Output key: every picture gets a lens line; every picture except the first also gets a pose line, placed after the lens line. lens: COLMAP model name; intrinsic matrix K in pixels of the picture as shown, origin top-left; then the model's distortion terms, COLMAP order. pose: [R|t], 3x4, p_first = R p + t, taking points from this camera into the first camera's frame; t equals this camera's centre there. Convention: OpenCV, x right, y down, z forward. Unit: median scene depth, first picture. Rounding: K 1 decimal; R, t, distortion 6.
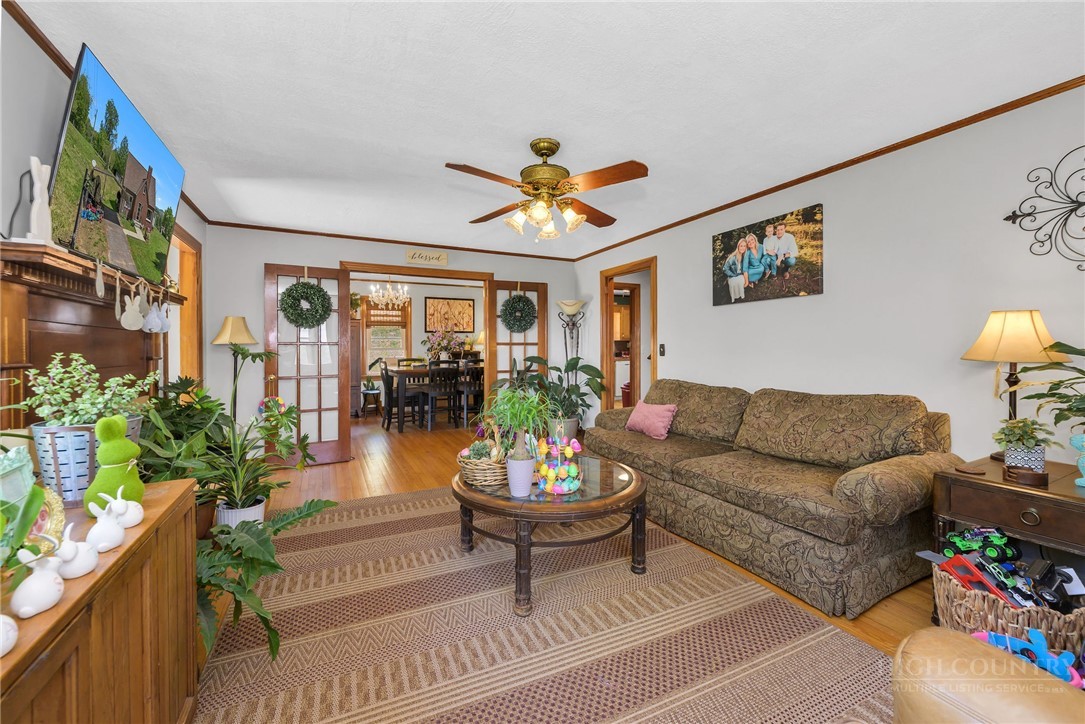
lens RADIAL K [[438.7, 0, 539.8], [0, 438.7, 355.0], [0, 0, 1]] dist [-0.000809, -0.000128]
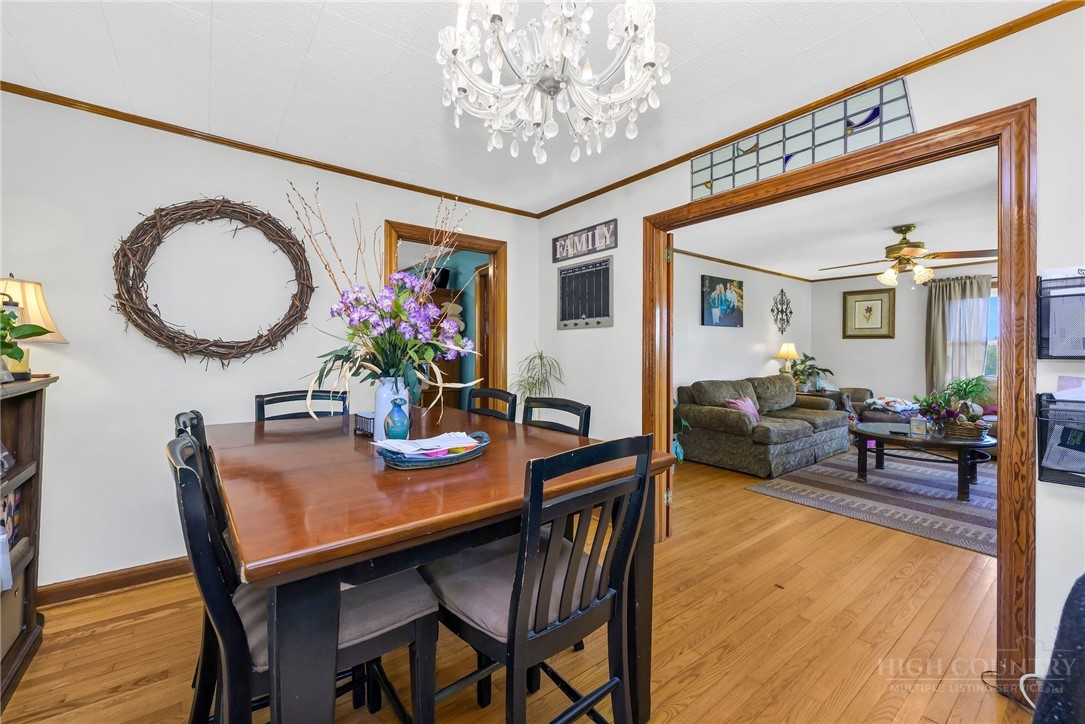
lens RADIAL K [[438.7, 0, 542.3], [0, 438.7, 350.9], [0, 0, 1]] dist [-0.000809, -0.000128]
pose [[-0.185133, -0.003928, 0.982706, -0.968393], [0.009640, 0.999937, 0.005813, -0.046809], [-0.982666, 0.010549, -0.185083, 1.938007]]
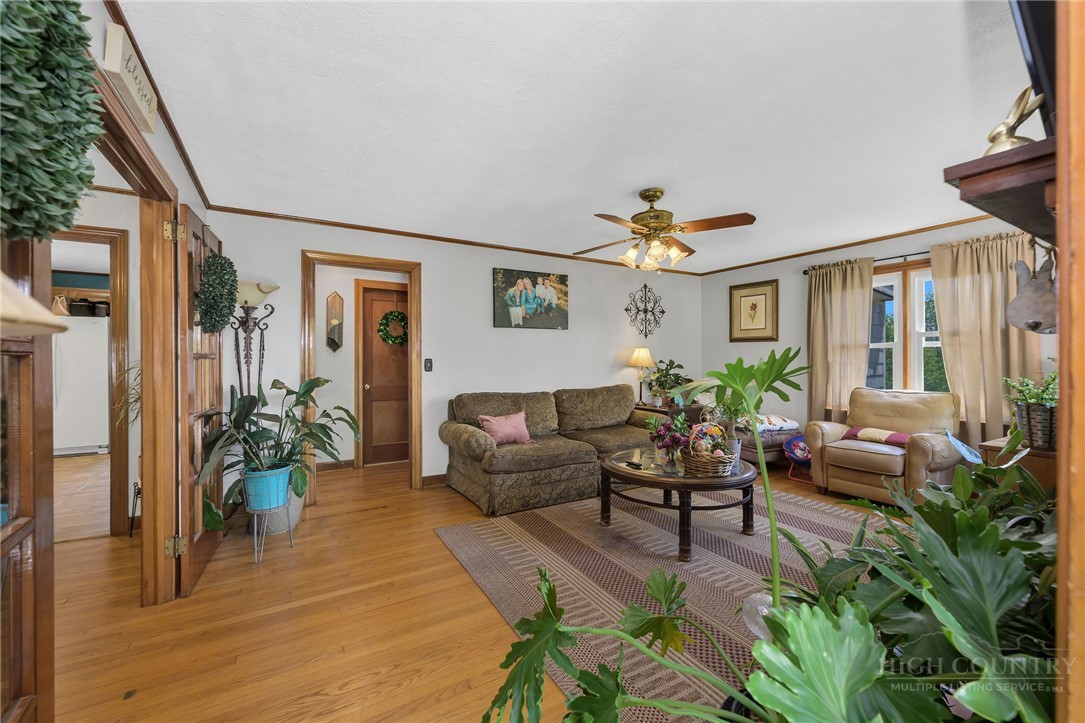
lens RADIAL K [[438.7, 0, 535.1], [0, 438.7, 358.9], [0, 0, 1]] dist [-0.000809, -0.000128]
pose [[-0.065351, -0.000755, 0.997862, -0.868721], [0.014611, 0.999892, 0.001713, -0.028895], [-0.997755, 0.014691, -0.065333, 1.065888]]
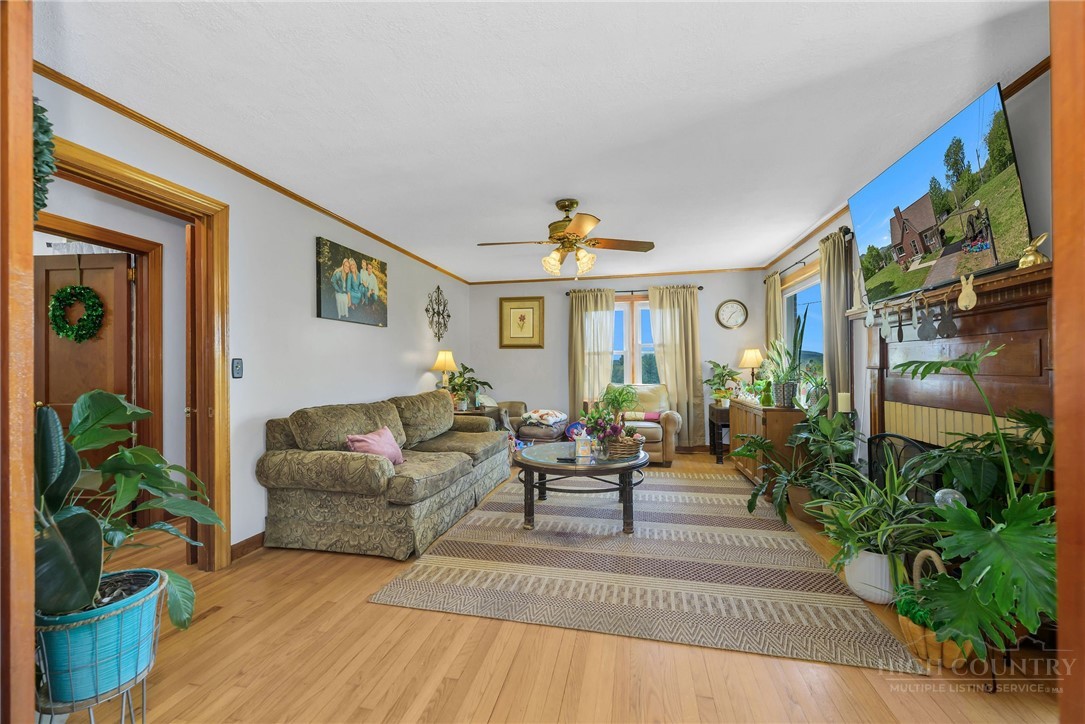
lens RADIAL K [[438.7, 0, 541.3], [0, 438.7, 366.5], [0, 0, 1]] dist [-0.000809, -0.000128]
pose [[-0.780305, 0.005416, 0.625376, -0.542676], [0.014146, 0.999860, 0.008991, -0.016534], [-0.625239, 0.015862, -0.780272, 1.547707]]
